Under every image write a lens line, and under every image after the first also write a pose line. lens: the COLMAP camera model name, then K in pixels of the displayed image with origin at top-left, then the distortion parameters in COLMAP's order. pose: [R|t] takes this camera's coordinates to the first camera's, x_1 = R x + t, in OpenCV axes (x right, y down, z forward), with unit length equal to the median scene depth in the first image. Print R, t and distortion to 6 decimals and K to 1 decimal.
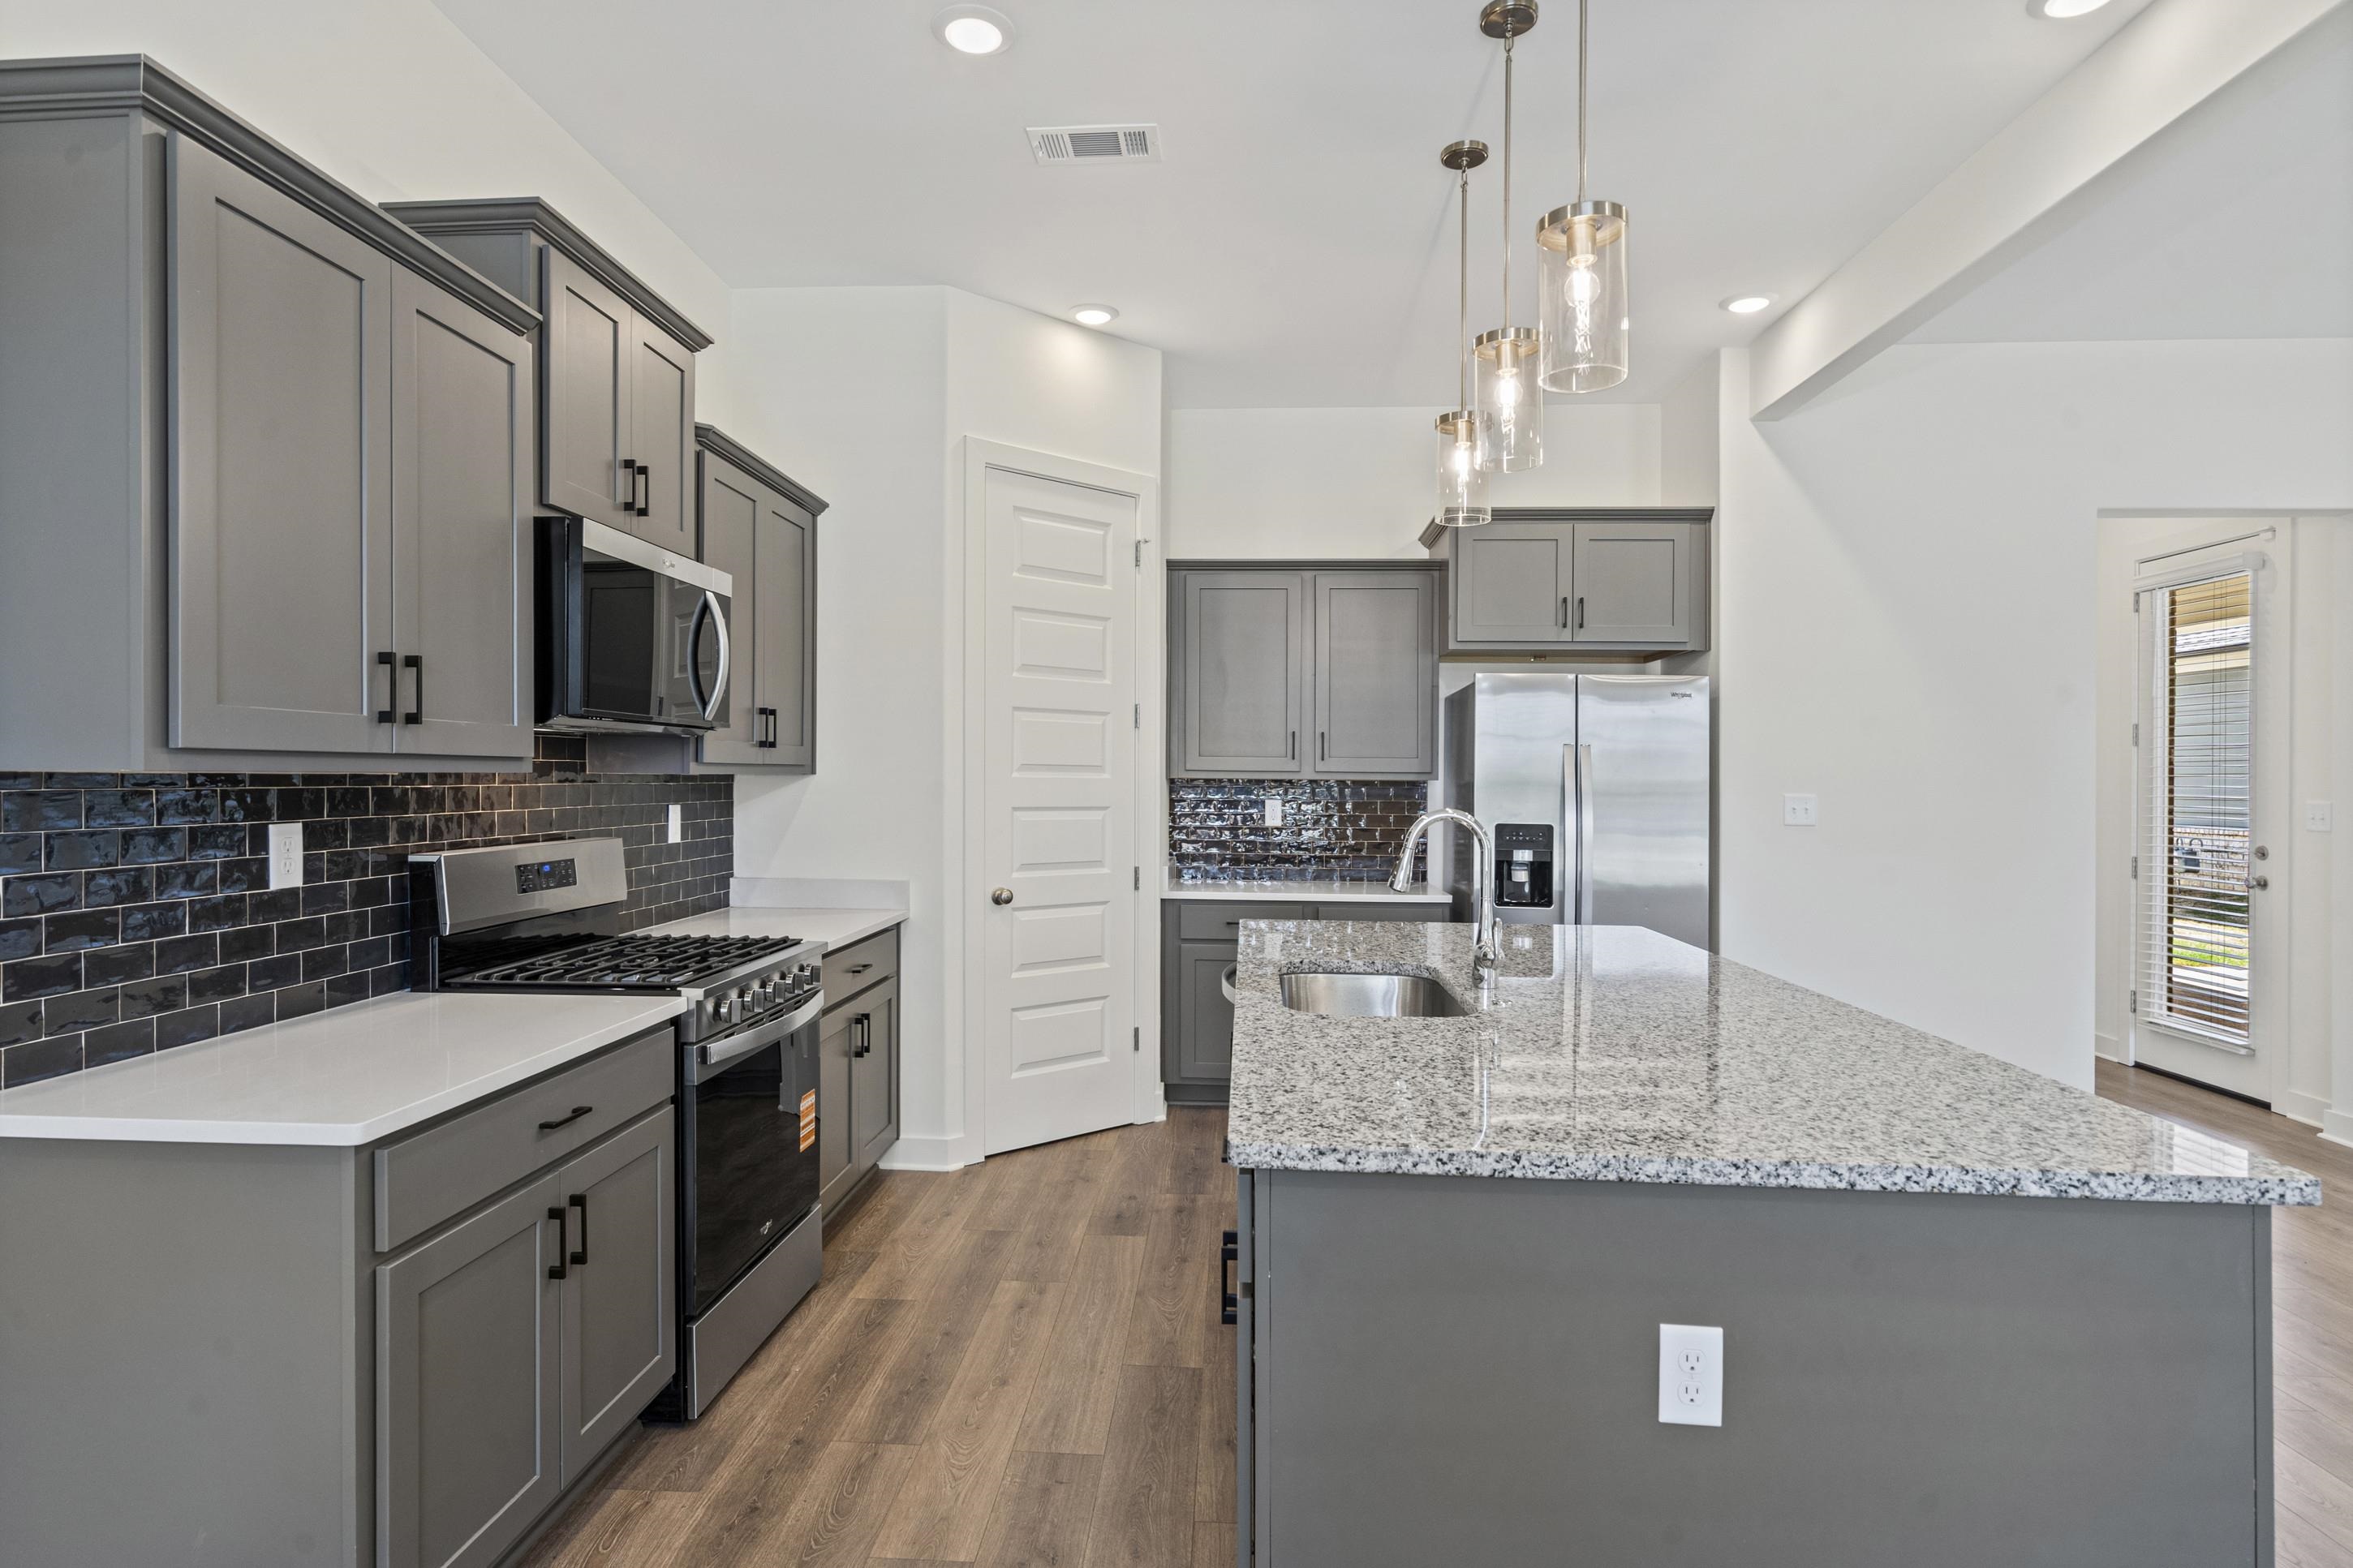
lens RADIAL K [[1222.4, 0, 1175.8], [0, 1222.4, 784.0], [0, 0, 1]] dist [0.001776, 0.002270]
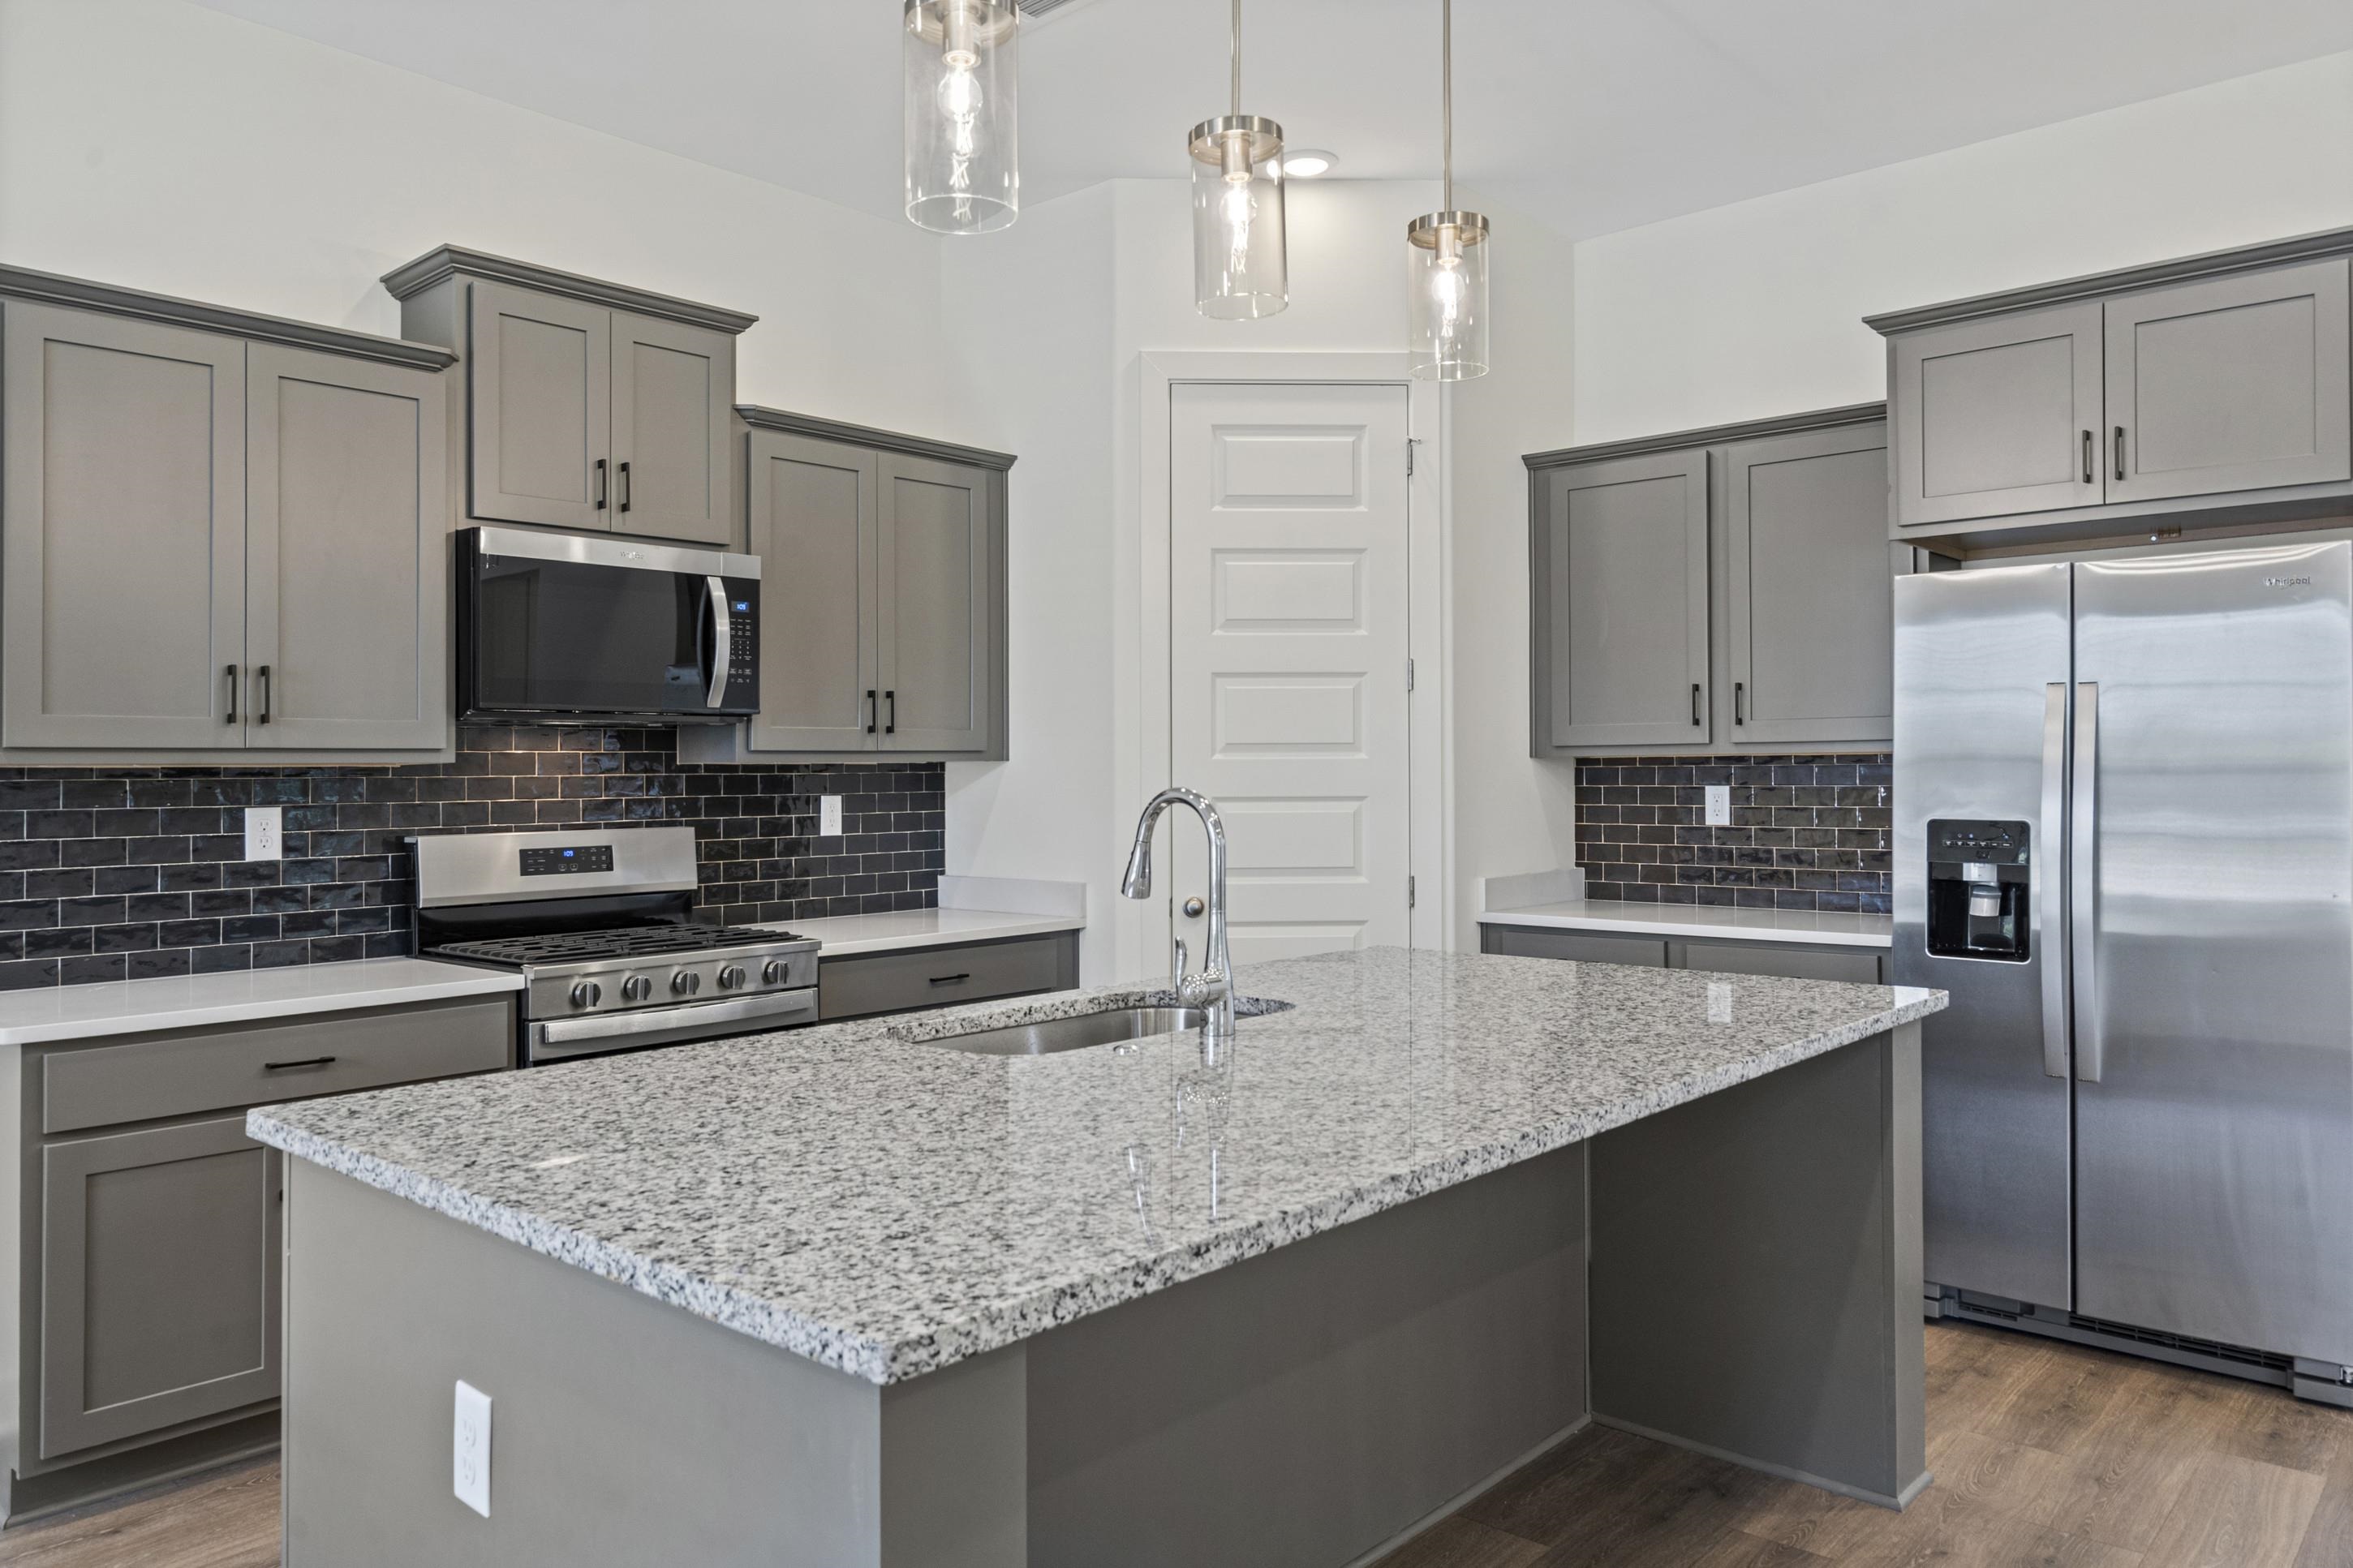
lens RADIAL K [[1624.2, 0, 1186.7], [0, 1624.2, 759.1], [0, 0, 1]] dist [0.015634, -0.002438]
pose [[0.788079, -0.021566, -0.615196, 0.702218], [0.013536, 0.999752, -0.017707, 0.017439], [0.615425, 0.005627, 0.788175, 0.193343]]
